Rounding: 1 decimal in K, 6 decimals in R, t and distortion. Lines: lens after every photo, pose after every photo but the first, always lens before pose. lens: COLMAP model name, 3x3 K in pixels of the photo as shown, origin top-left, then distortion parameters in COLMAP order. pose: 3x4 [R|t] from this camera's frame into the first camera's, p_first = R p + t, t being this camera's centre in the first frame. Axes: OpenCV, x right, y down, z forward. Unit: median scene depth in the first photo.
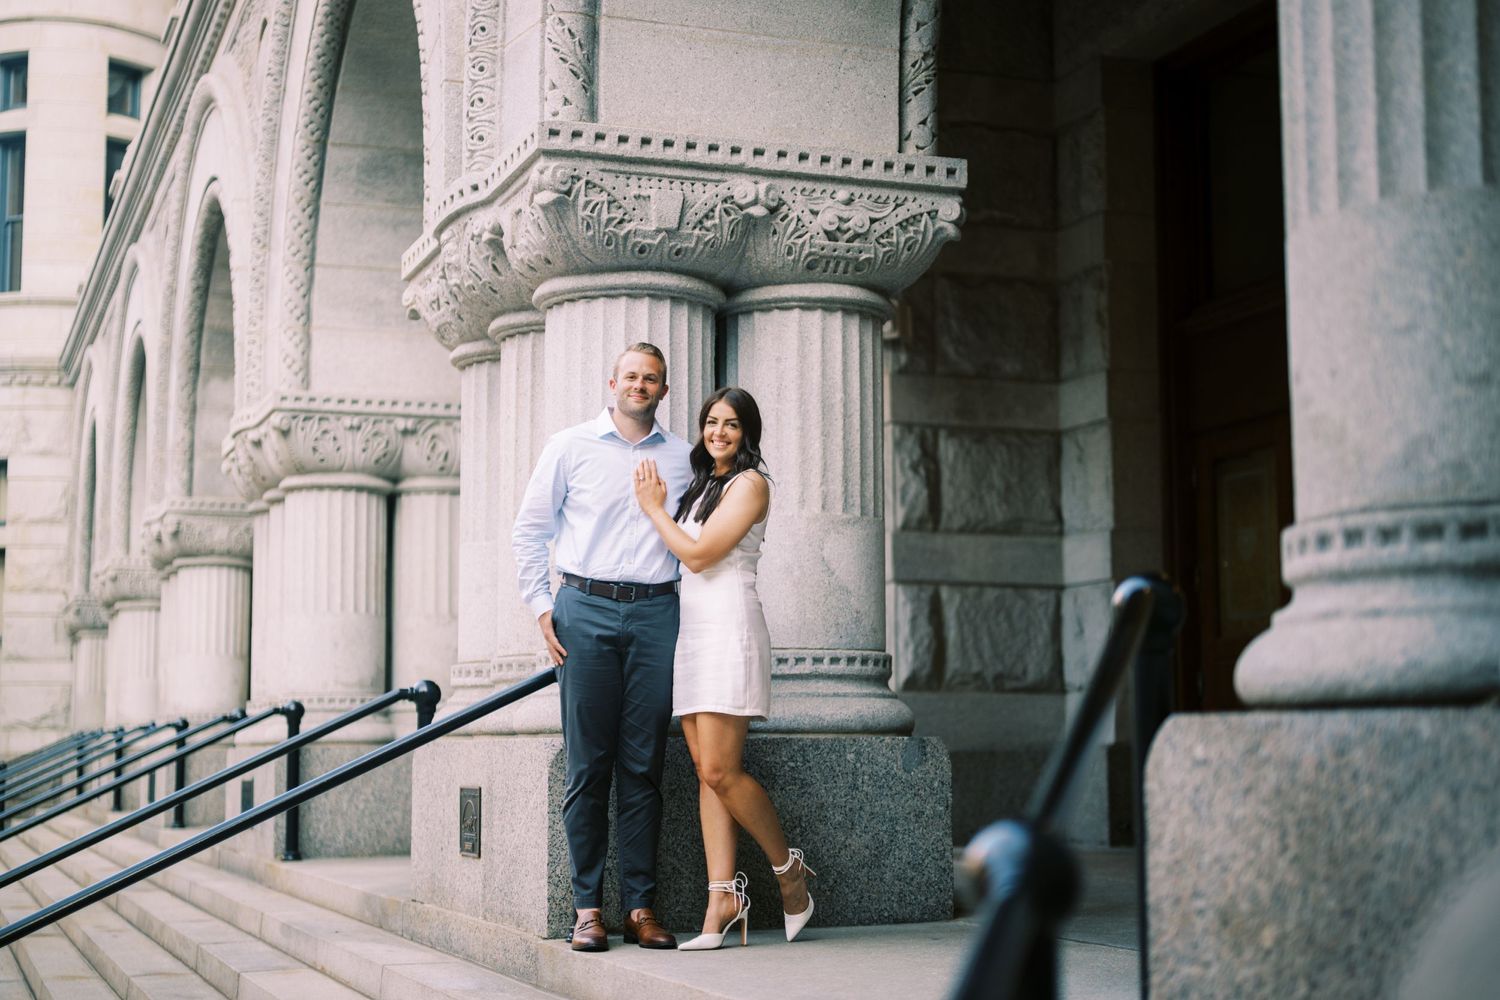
lens RADIAL K [[2116.9, 0, 750.1], [0, 2116.9, 505.4], [0, 0, 1]] dist [0.028117, 0.000000]
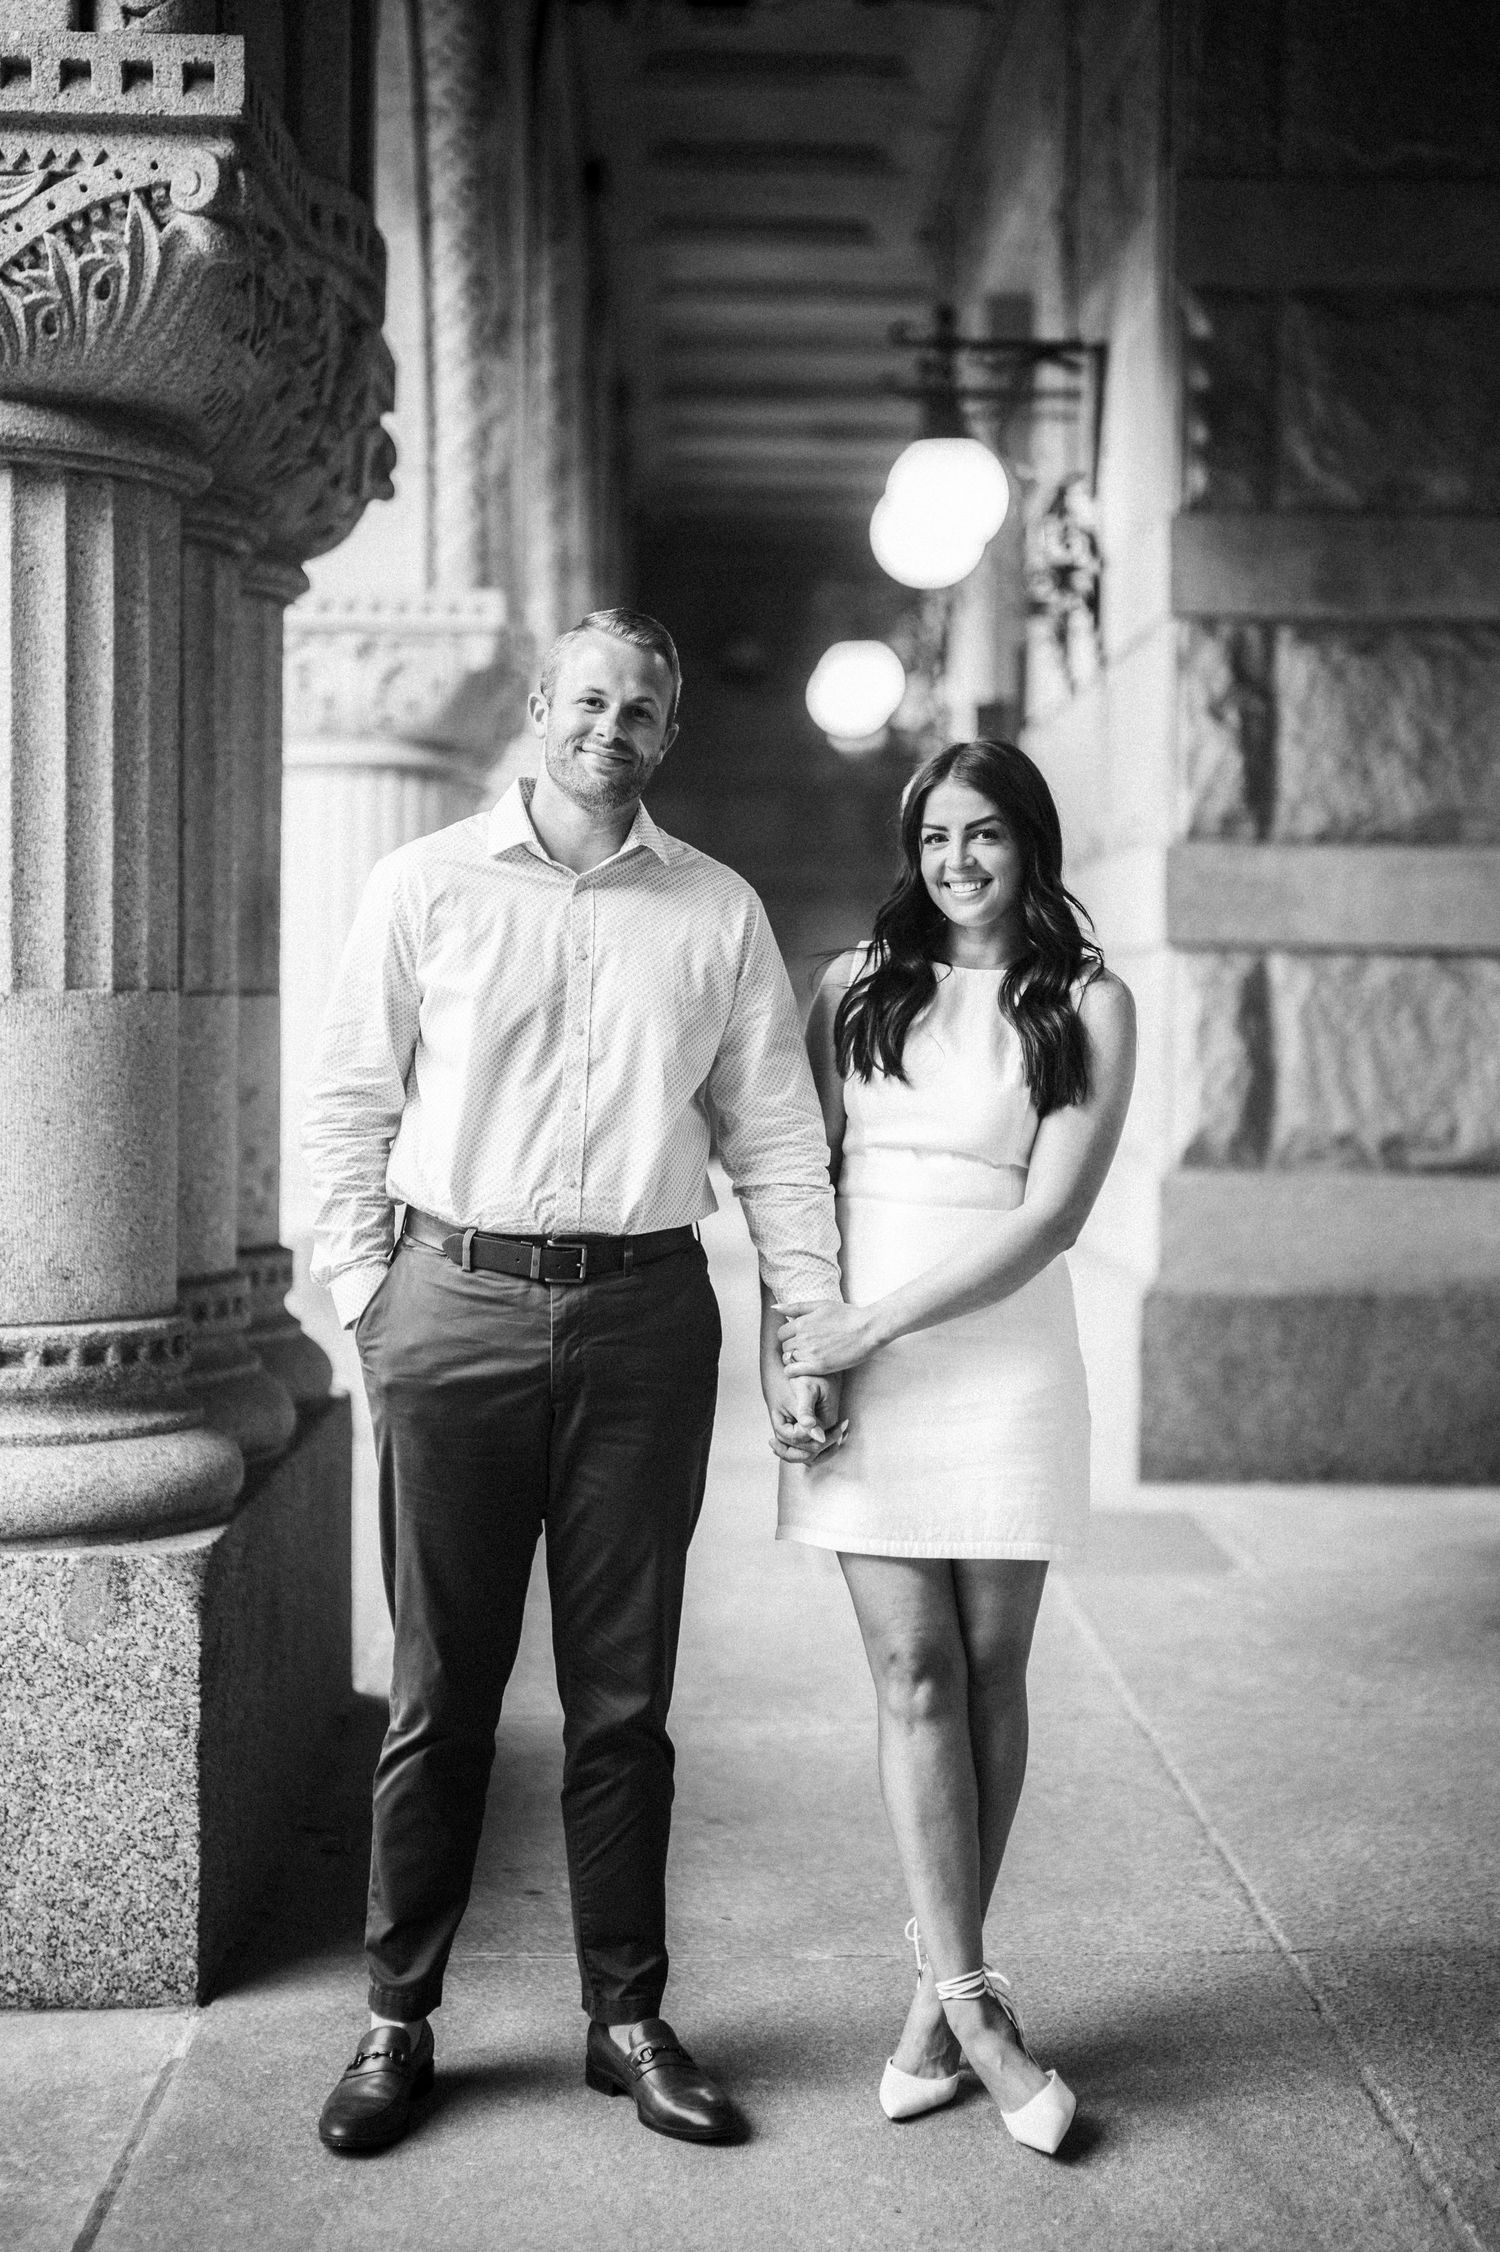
lens RADIAL K [[3178.2, 0, 754.6], [0, 3178.2, 1127.1], [0, 0, 1]] dist [0.028117, 0.000000]
pose [[0.946082, 0.027366, -0.322768, 0.214297], [0.020331, 0.989444, 0.143484, -0.029893], [0.323287, -0.142309, 0.935539, 0.273363]]
